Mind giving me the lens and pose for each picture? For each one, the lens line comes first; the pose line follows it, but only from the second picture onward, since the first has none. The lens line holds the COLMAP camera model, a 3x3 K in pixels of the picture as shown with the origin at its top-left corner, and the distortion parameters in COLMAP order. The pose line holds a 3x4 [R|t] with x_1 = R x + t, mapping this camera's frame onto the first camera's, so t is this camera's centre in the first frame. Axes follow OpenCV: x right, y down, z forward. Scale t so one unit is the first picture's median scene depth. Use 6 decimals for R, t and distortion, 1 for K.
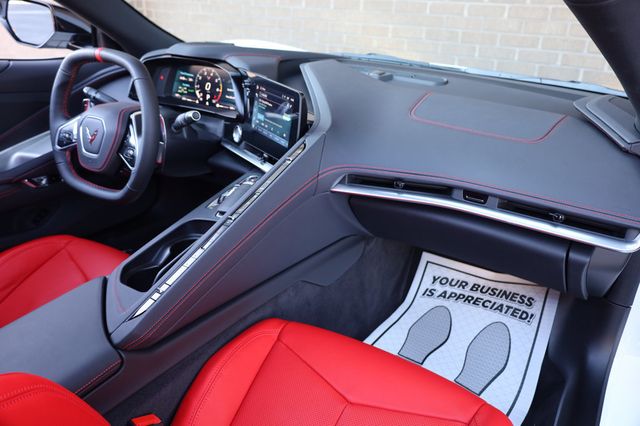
lens RADIAL K [[516.7, 0, 320.0], [0, 516.7, 213.0], [0, 0, 1]] dist [0.007796, 0.002791]
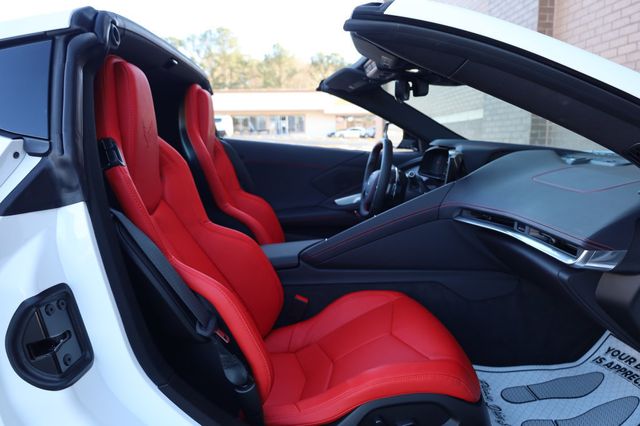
lens RADIAL K [[444.2, 0, 320.0], [0, 444.2, 213.0], [0, 0, 1]] dist [0.003636, 0.000989]
pose [[0.603239, 0.101659, -0.791055, 0.600828], [-0.286396, 0.953301, -0.095889, 0.129000], [0.744365, 0.284399, 0.604183, -0.047272]]
